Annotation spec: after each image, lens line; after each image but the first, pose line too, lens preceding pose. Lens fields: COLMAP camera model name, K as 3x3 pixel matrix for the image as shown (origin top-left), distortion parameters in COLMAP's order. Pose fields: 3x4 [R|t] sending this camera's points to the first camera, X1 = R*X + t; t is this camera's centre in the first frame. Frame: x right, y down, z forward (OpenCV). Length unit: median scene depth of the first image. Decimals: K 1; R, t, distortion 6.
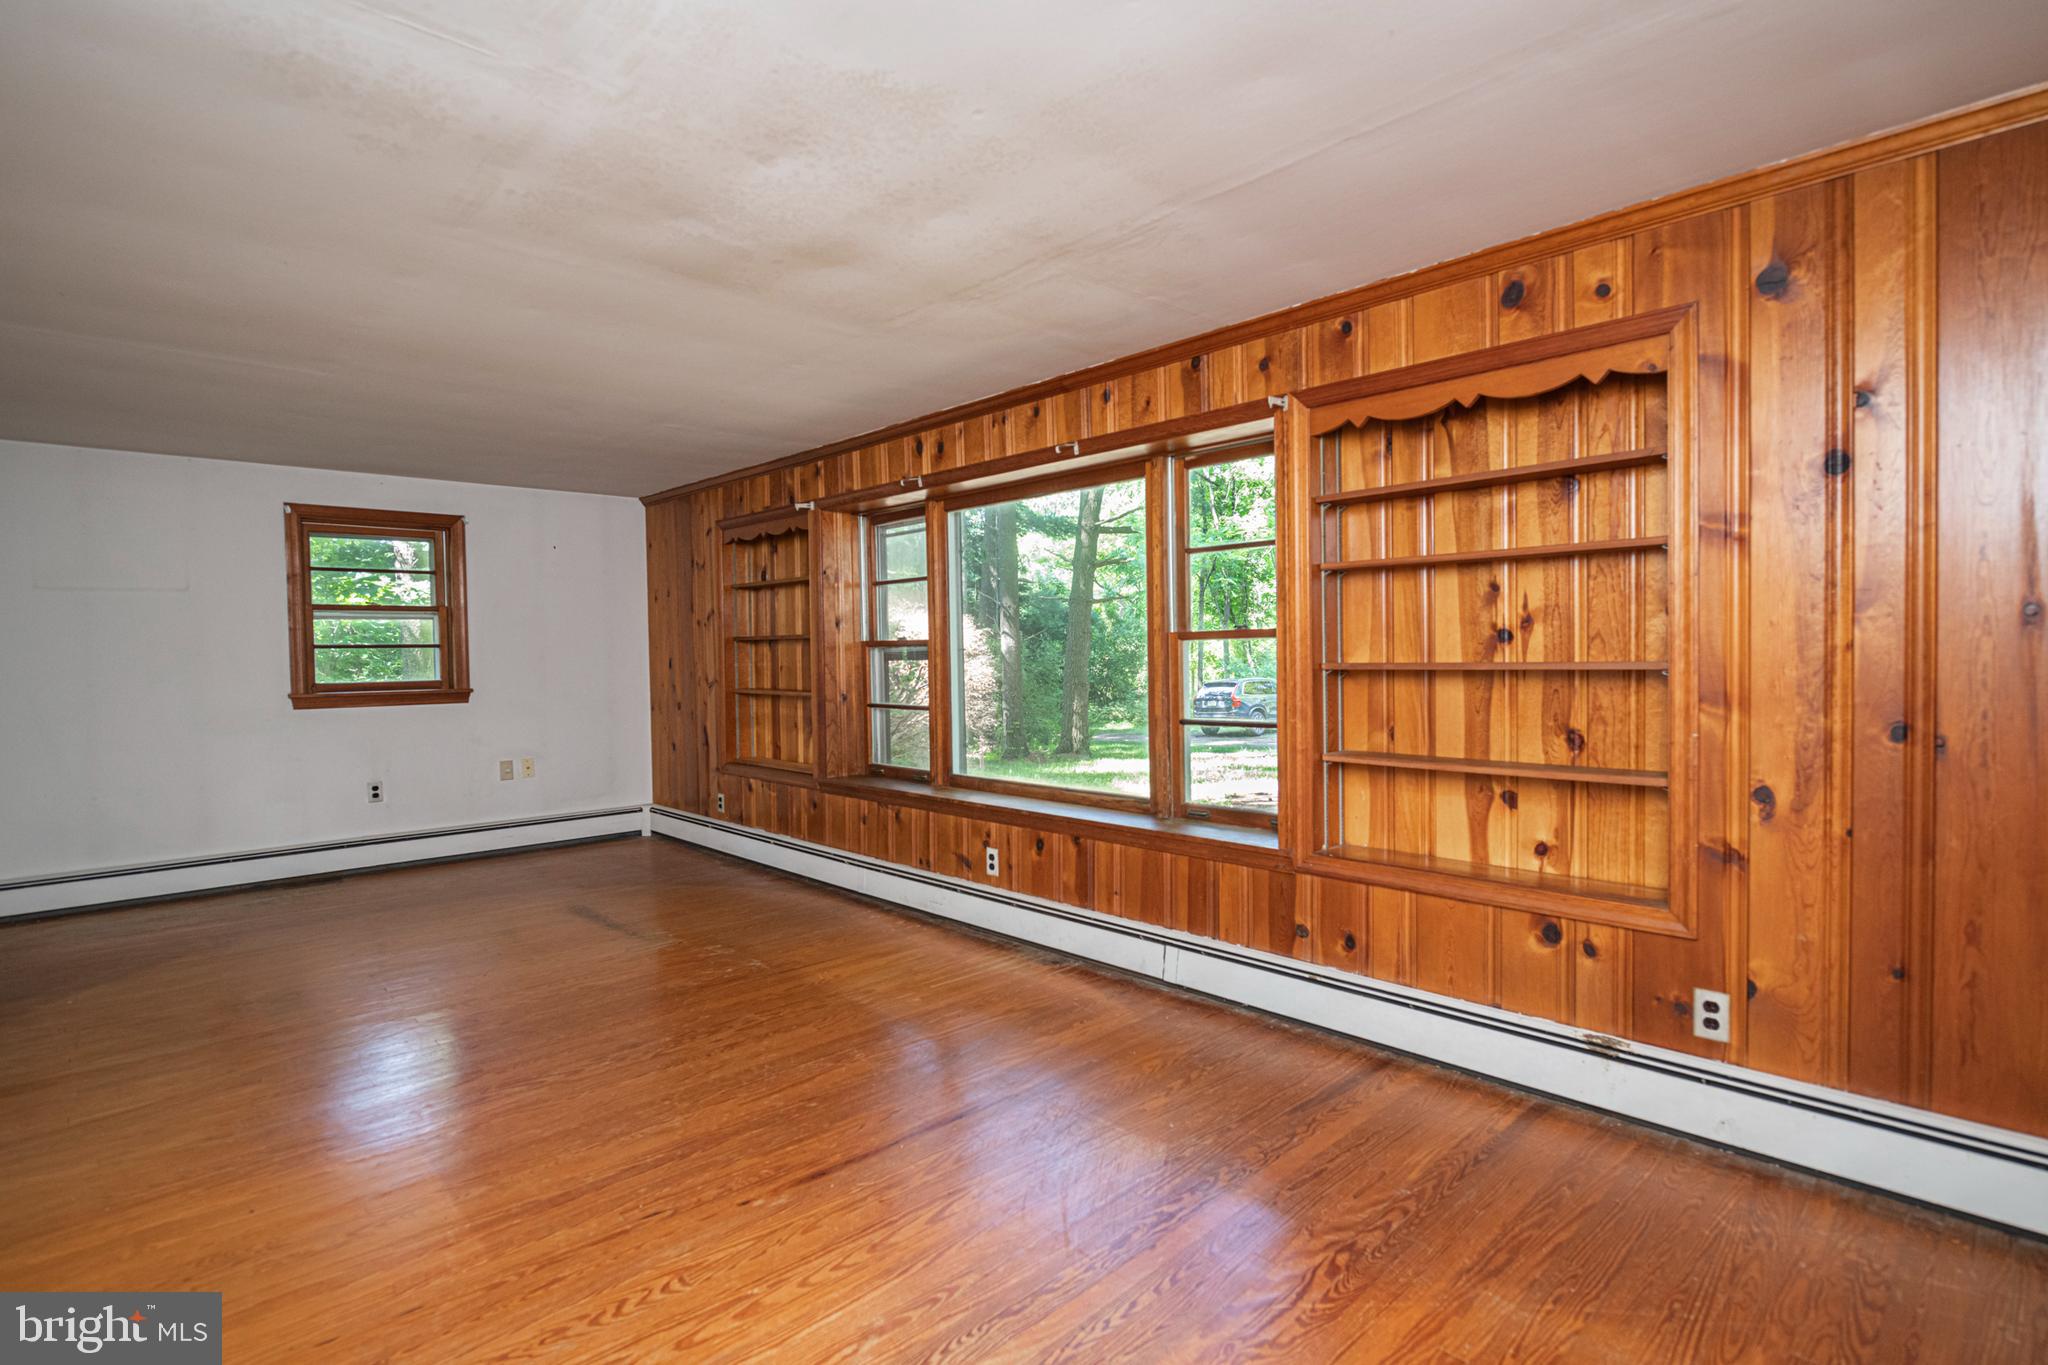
lens RADIAL K [[989.6, 0, 1034.6], [0, 989.6, 677.9], [0, 0, 1]] dist [0.000600, 0.000251]
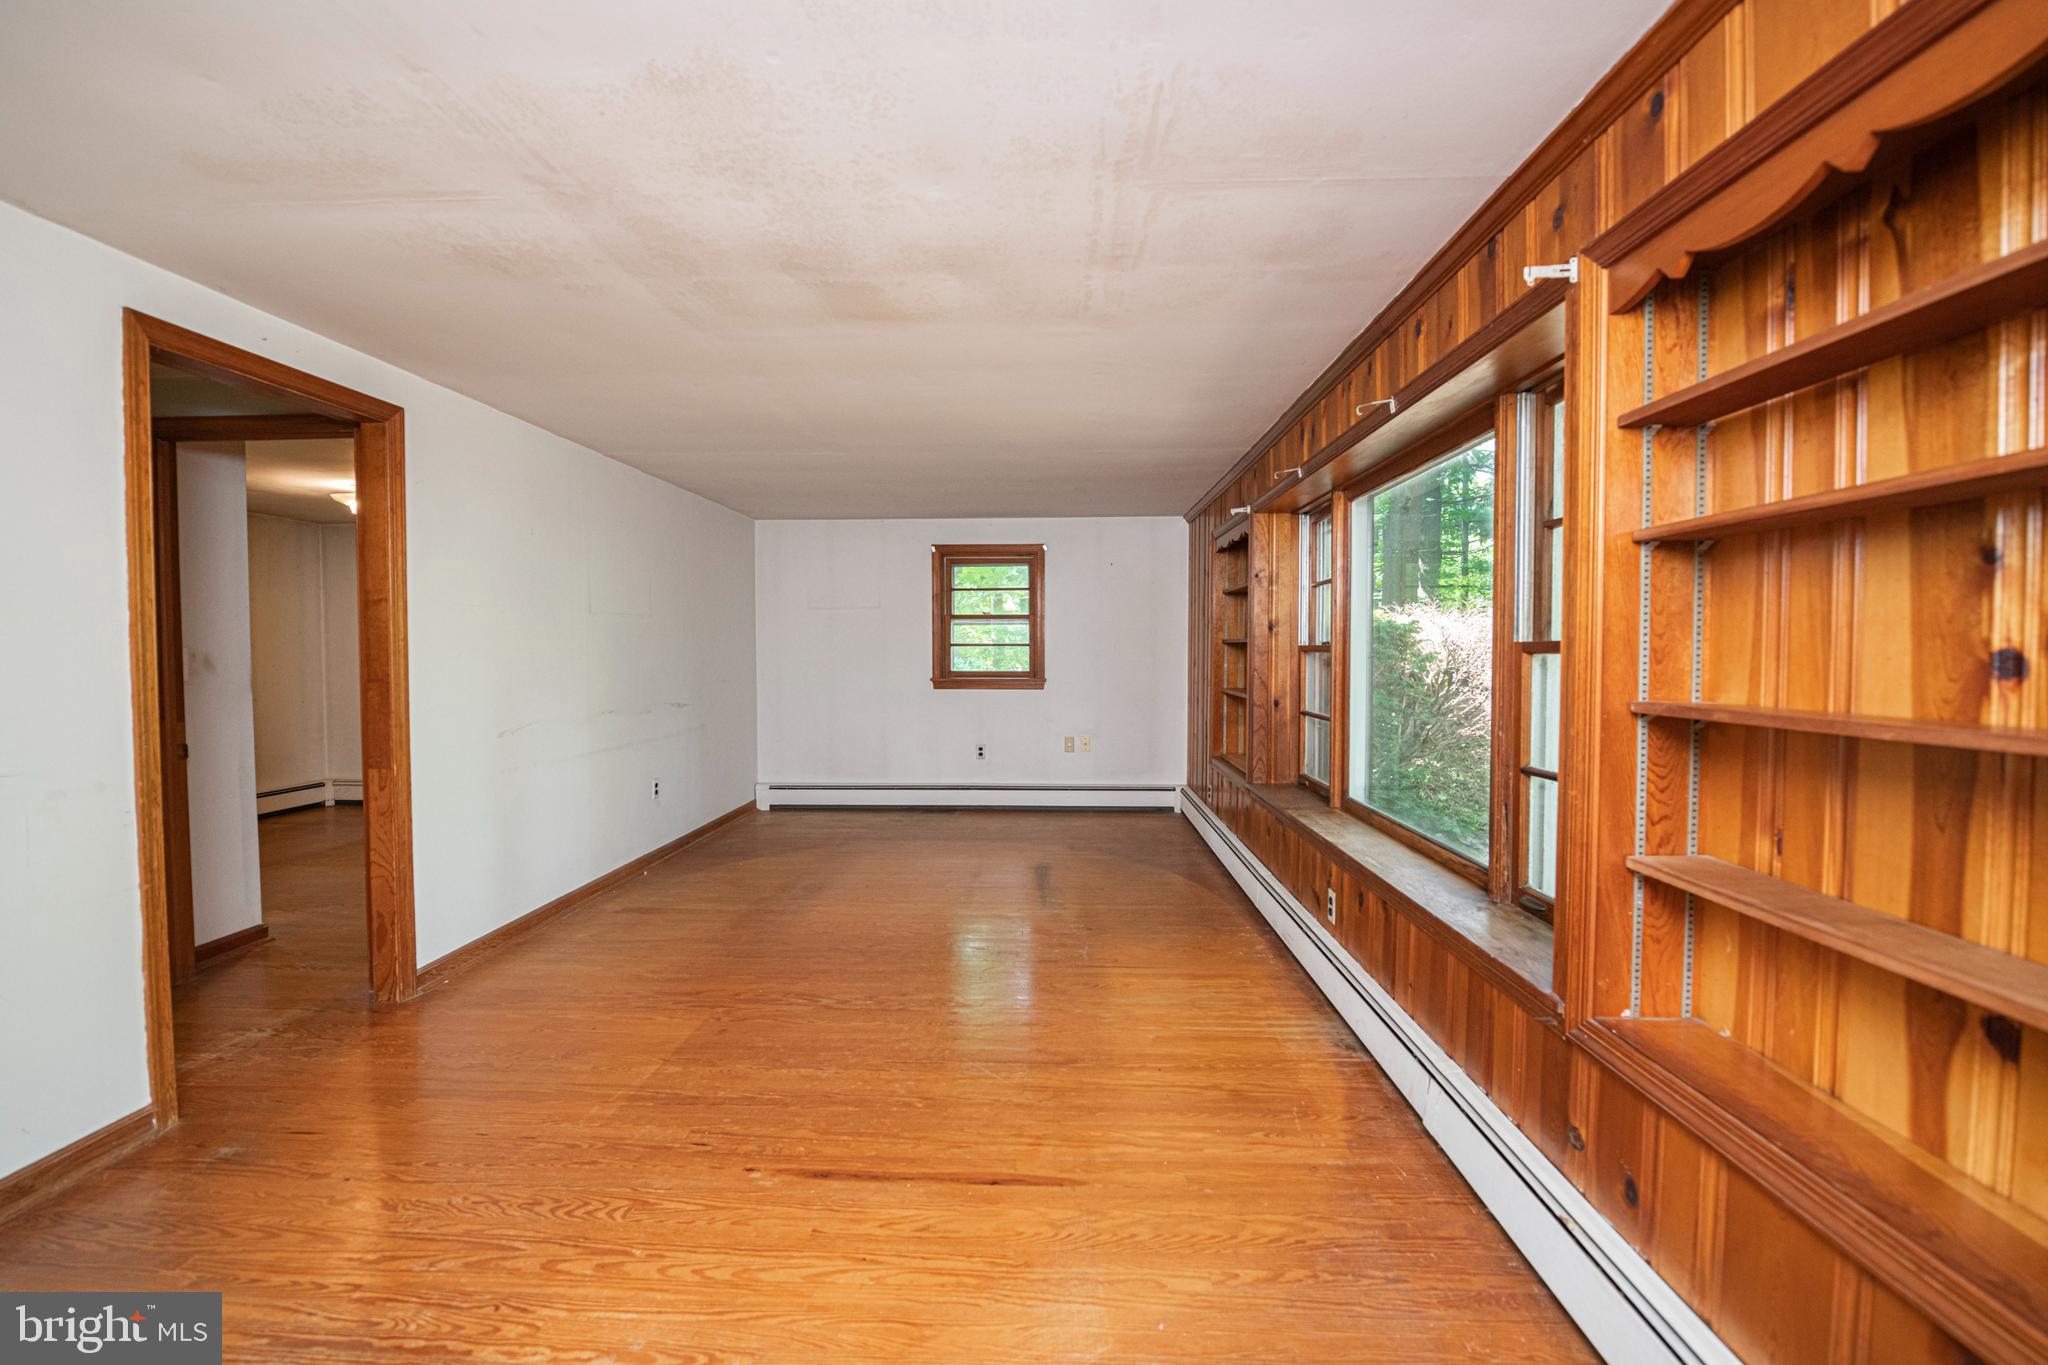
lens RADIAL K [[862.2, 0, 1027.3], [0, 862.2, 679.1], [0, 0, 1]] dist [-0.003923, -0.000529]
pose [[0.695827, 0.038706, -0.717165, 0.336323], [-0.029497, 0.999244, 0.025311, -0.025013], [0.717603, 0.003543, 0.696443, 0.322362]]
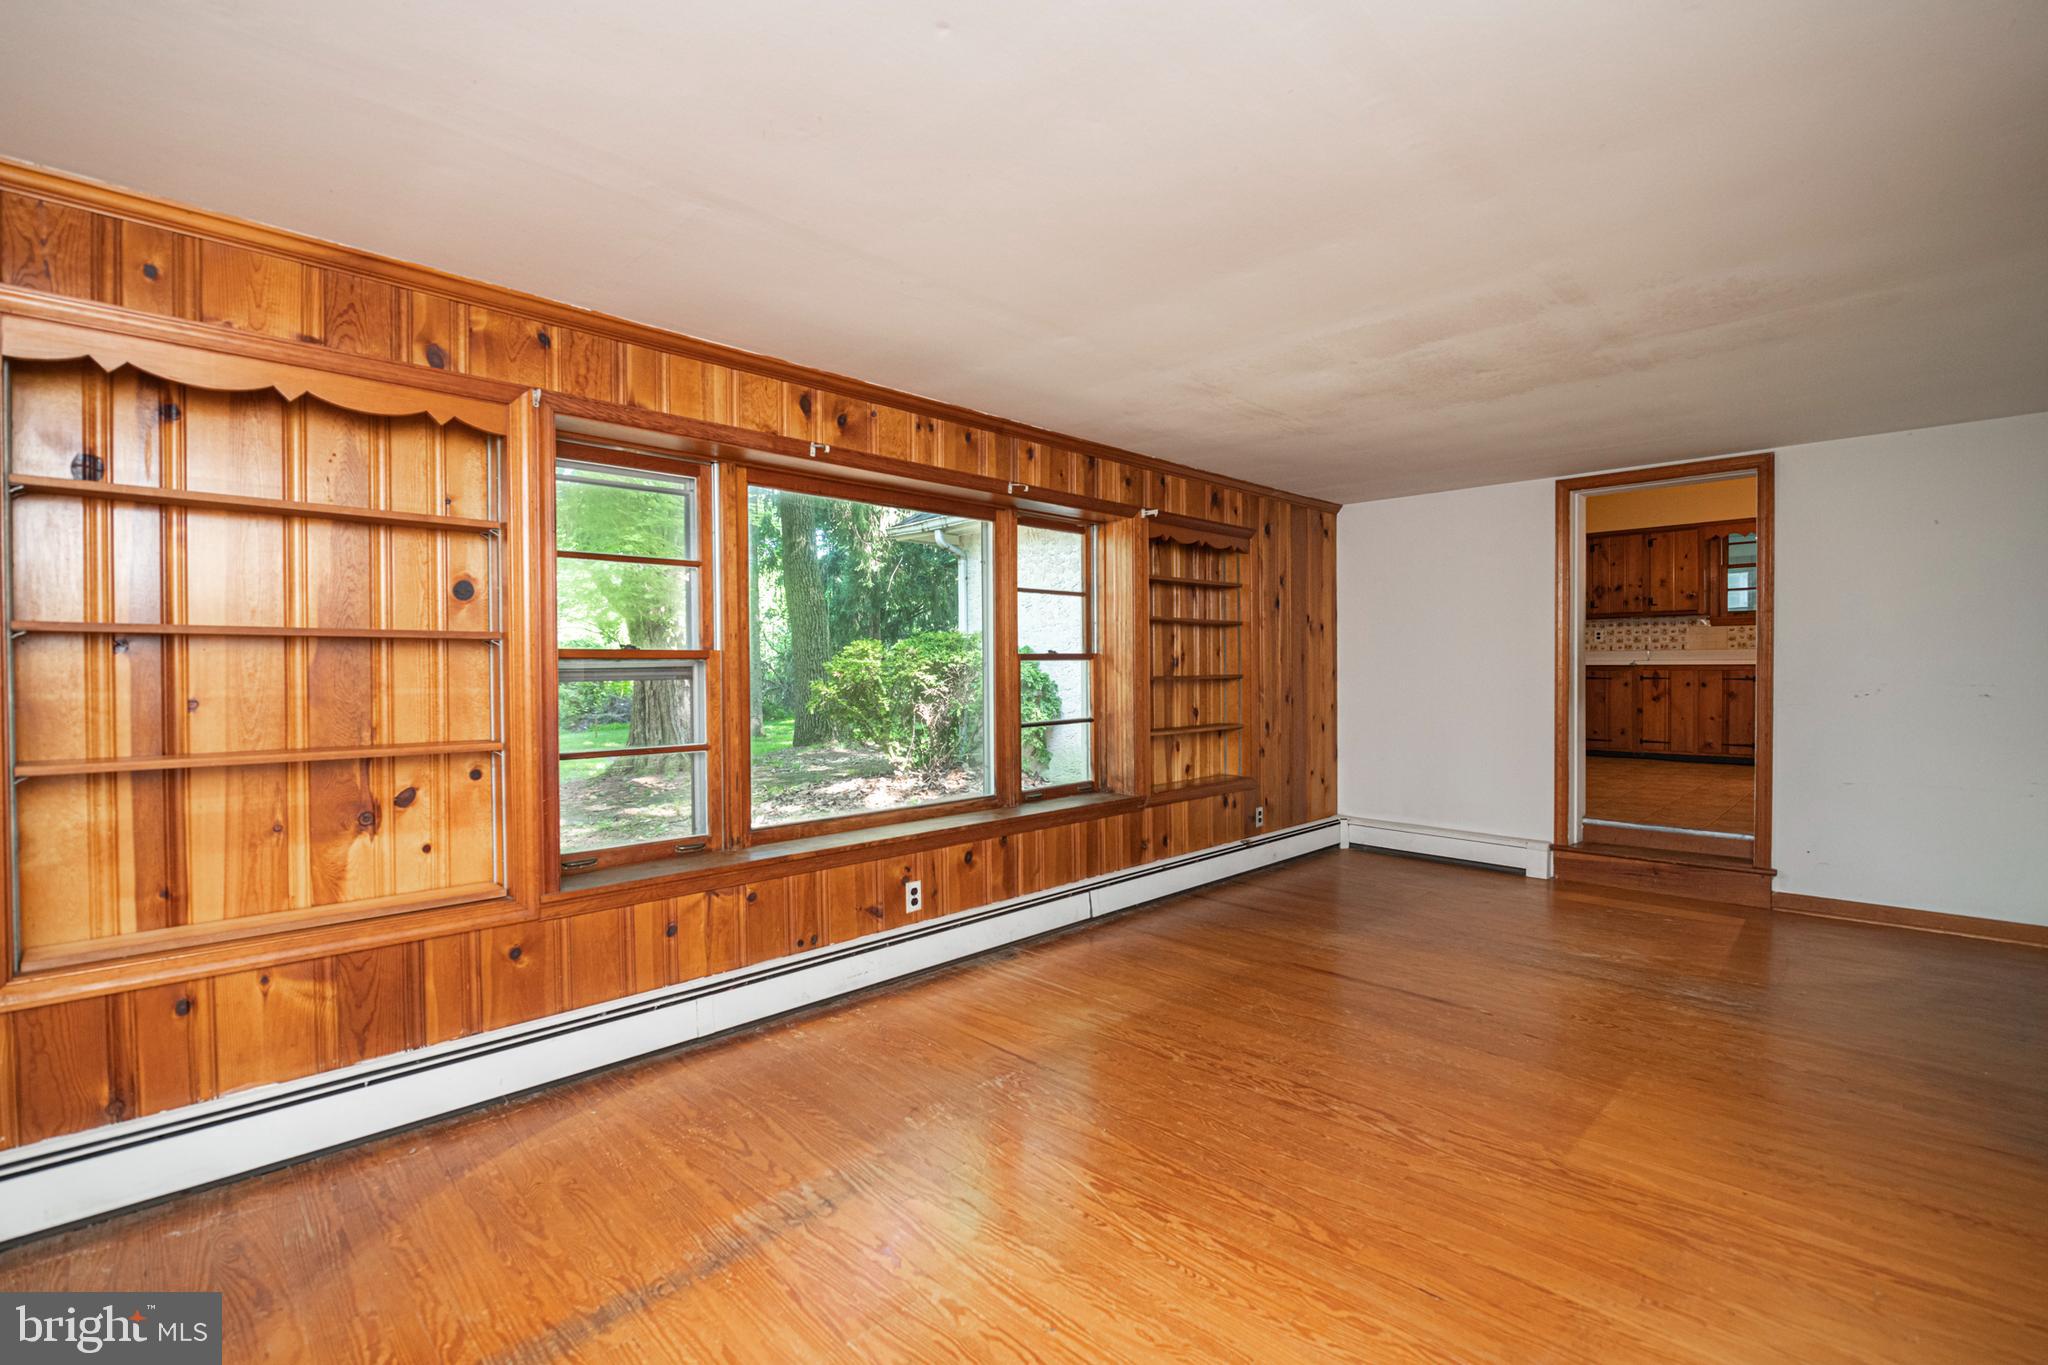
lens RADIAL K [[912.1, 0, 1024.0], [0, 912.1, 682.5], [0, 0, 1]] dist [-0.018085, -0.000105]
pose [[-0.021346, -0.000481, 0.999772, -0.989547], [0.032567, 0.999469, 0.001177, -0.011407], [-0.999242, 0.032585, -0.021319, 1.011330]]
